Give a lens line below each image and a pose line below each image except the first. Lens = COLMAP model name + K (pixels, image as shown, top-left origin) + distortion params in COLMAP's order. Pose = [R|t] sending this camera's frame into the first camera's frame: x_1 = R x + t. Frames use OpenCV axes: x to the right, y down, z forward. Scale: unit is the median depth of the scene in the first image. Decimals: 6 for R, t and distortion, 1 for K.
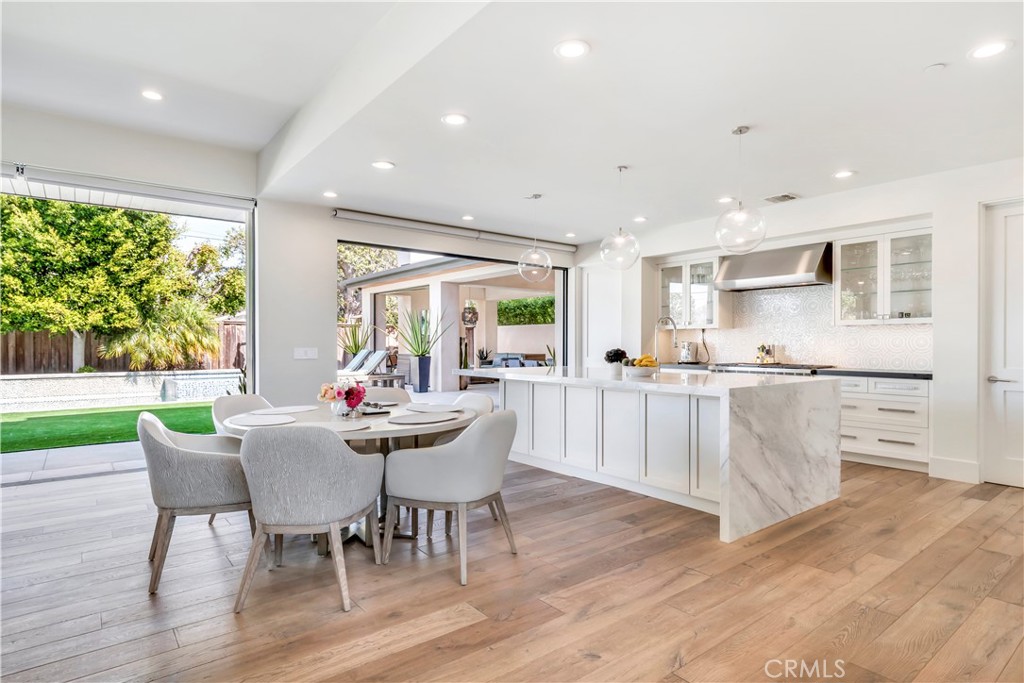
lens RADIAL K [[568.1, 0, 514.7], [0, 568.1, 344.3], [0, 0, 1]] dist [-0.001907, 0.000286]
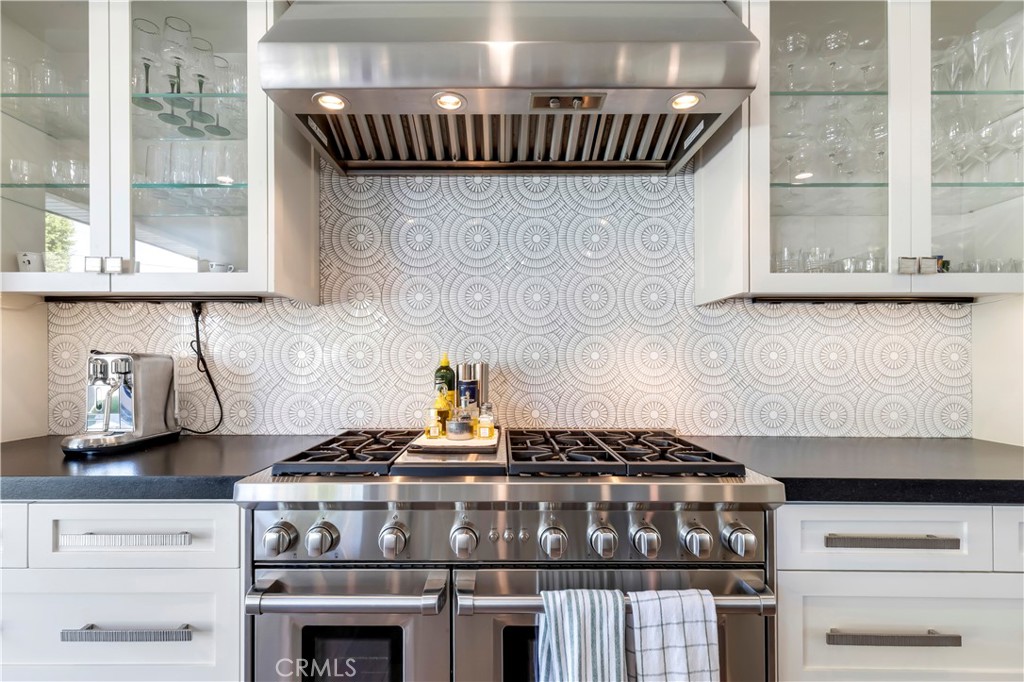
lens RADIAL K [[469.2, 0, 509.5], [0, 469.2, 366.0], [0, 0, 1]] dist [0.004080, 0.000226]
pose [[0.633356, 0.003954, 0.773850, 0.258565], [0.003850, 0.999958, -0.008261, 0.003432], [-0.773851, 0.008212, 0.633315, 0.762392]]
